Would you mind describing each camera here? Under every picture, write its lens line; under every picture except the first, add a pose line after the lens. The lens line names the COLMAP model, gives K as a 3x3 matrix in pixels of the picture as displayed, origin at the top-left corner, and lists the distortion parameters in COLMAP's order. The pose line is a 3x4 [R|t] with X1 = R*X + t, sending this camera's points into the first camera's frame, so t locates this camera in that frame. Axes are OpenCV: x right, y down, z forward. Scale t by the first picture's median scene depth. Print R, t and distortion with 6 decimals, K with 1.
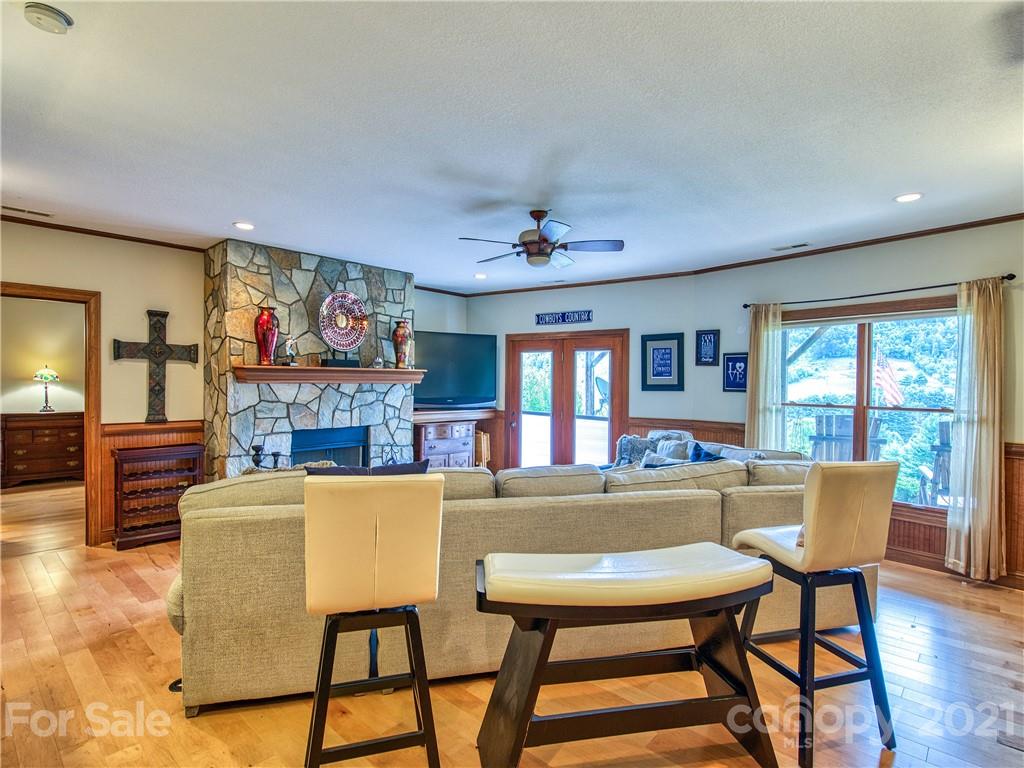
lens RADIAL K [[536.9, 0, 512.6], [0, 536.9, 387.3], [0, 0, 1]] dist [0.001377, 0.000031]
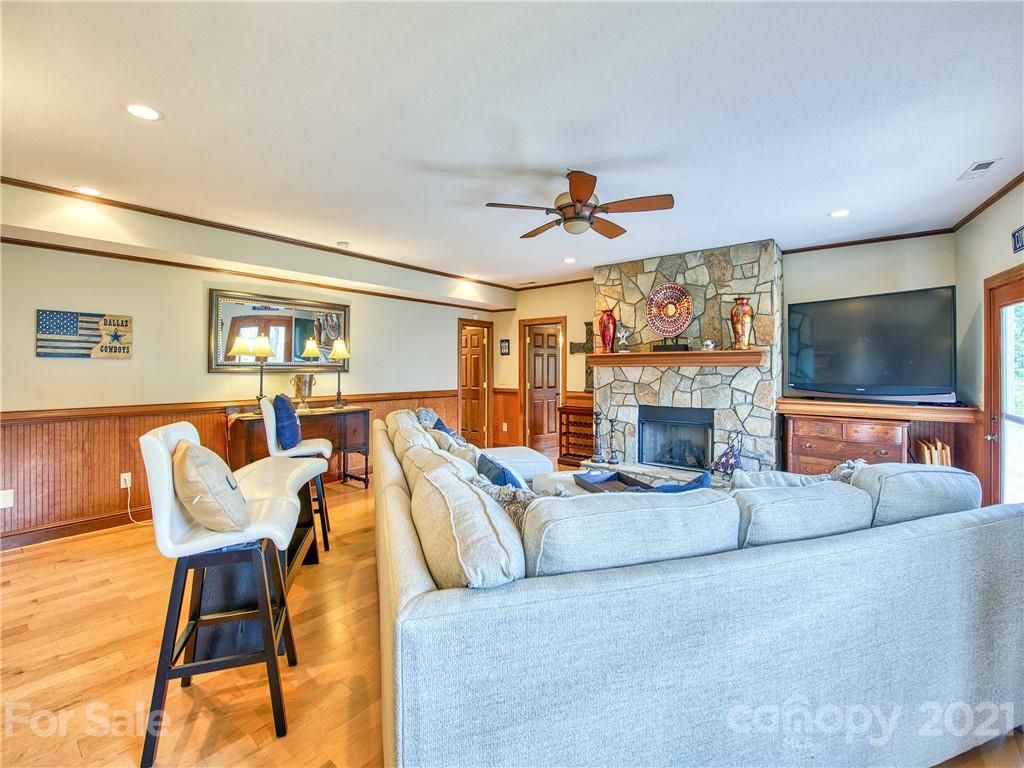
lens RADIAL K [[441.2, 0, 515.8], [0, 441.2, 377.0], [0, 0, 1]] dist [0.000284, 0.000058]
pose [[0.075374, 0.006667, -0.997133, 0.540429], [-0.012325, 0.999907, 0.005754, 0.012578], [0.997079, 0.011856, 0.075449, 0.591274]]
